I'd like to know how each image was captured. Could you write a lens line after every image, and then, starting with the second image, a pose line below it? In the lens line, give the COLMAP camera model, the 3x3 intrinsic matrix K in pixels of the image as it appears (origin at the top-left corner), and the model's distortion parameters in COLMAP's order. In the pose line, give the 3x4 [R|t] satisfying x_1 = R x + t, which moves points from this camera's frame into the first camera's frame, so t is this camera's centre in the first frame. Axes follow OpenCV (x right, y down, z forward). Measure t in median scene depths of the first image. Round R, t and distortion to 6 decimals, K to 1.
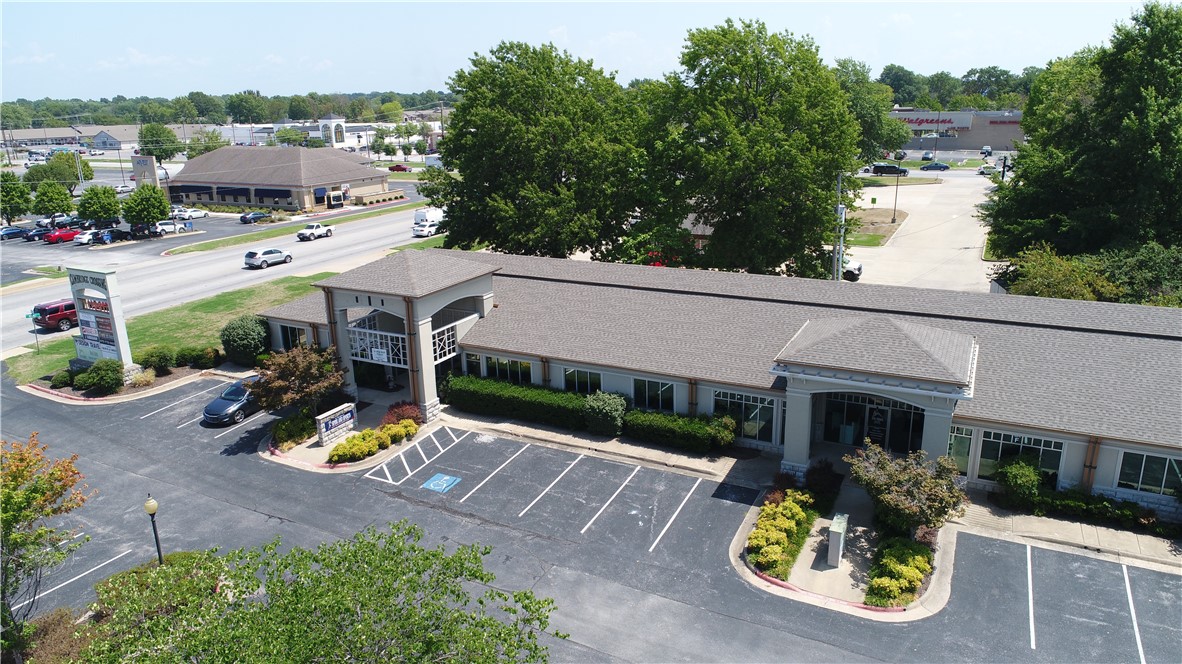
lens RADIAL K [[789.4, 0, 584.6], [0, 789.4, 330.2], [0, 0, 1]] dist [0.001241, -0.002764]
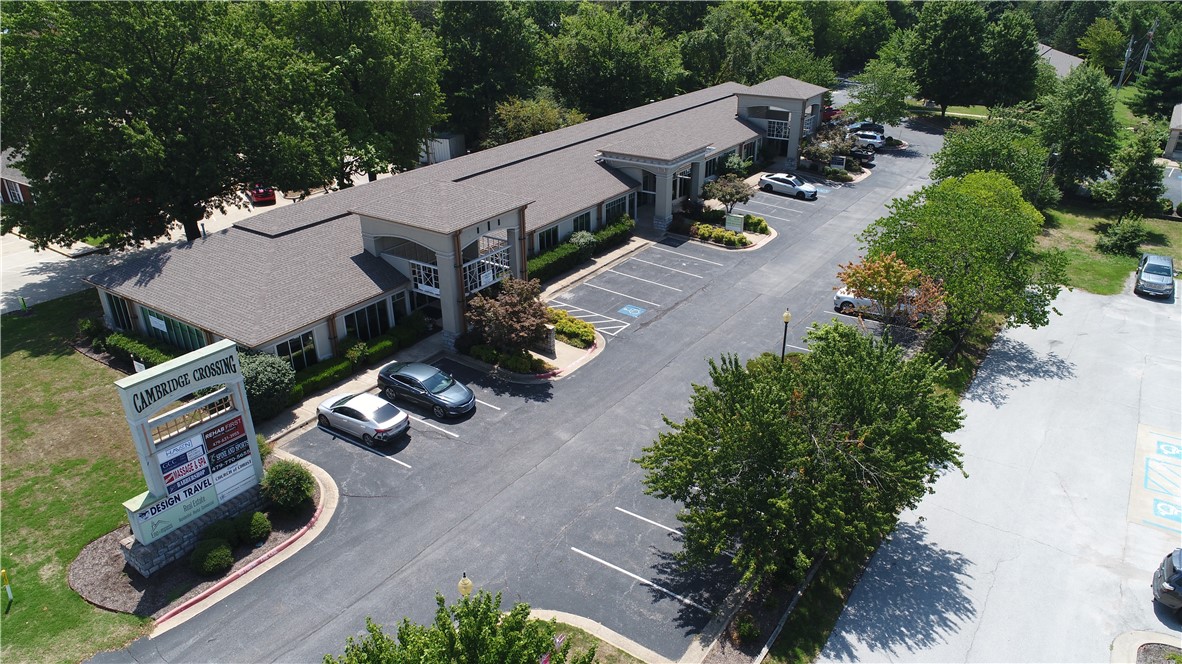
lens RADIAL K [[789.4, 0, 590.2], [0, 789.4, 335.2], [0, 0, 1]] dist [0.001241, -0.002764]
pose [[0.129096, -0.406764, 0.904366, -1.314066], [0.290546, 0.887488, 0.357698, -0.254505], [-0.948112, 0.216583, 0.232755, 0.689830]]
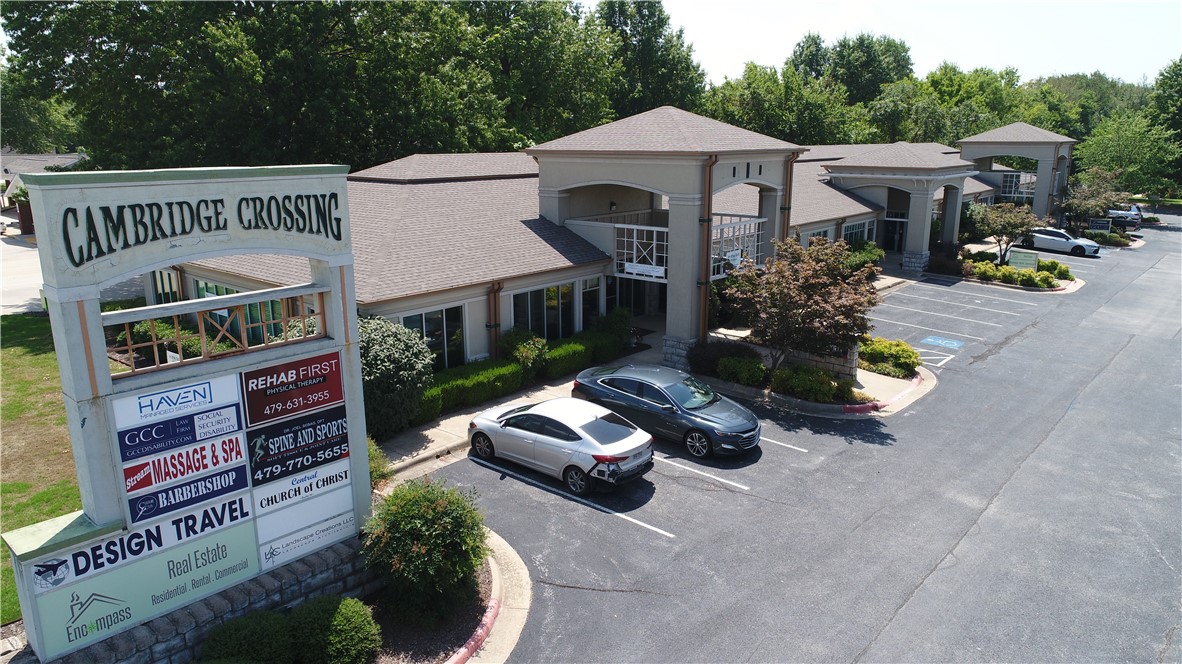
lens RADIAL K [[789.4, 0, 589.9], [0, 789.4, 336.1], [0, 0, 1]] dist [0.001241, -0.002764]
pose [[0.235986, -0.216347, 0.947367, -0.983285], [0.276699, 0.949505, 0.147911, -0.041823], [-0.931530, 0.227230, 0.283933, 1.009995]]
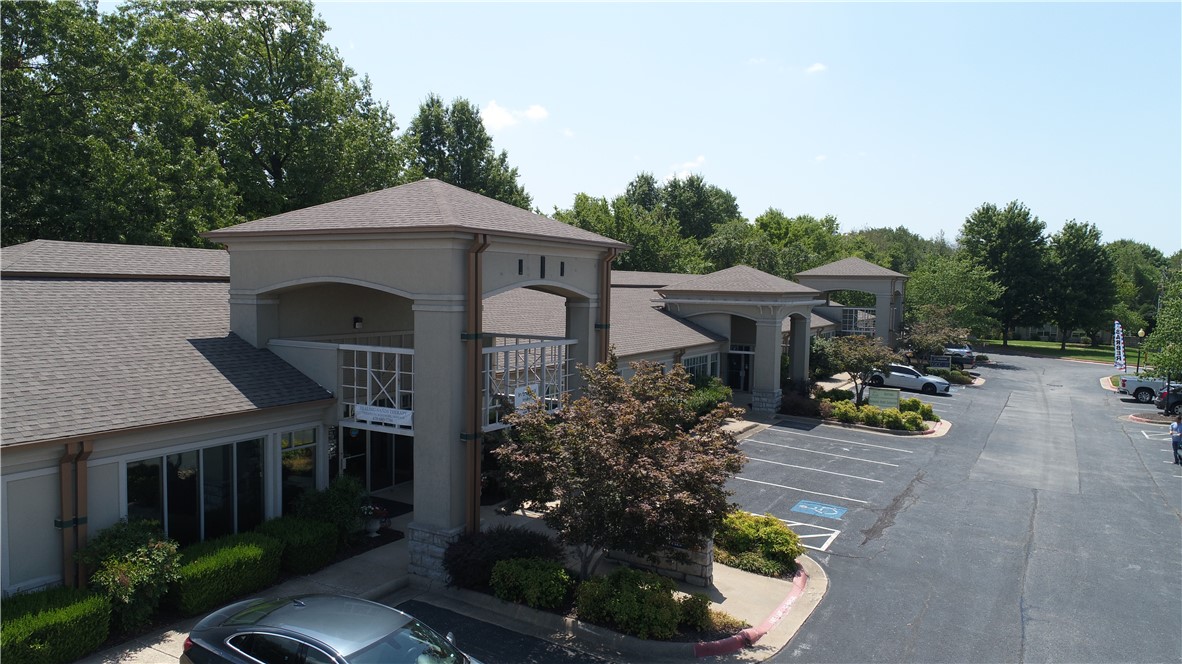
lens RADIAL K [[789.4, 0, 589.3], [0, 789.4, 332.8], [0, 0, 1]] dist [0.001241, -0.002764]
pose [[0.050086, -0.036724, 0.998069, -0.740355], [0.269273, 0.962815, 0.021914, -0.005493], [-0.961761, 0.267656, 0.058113, 1.001270]]
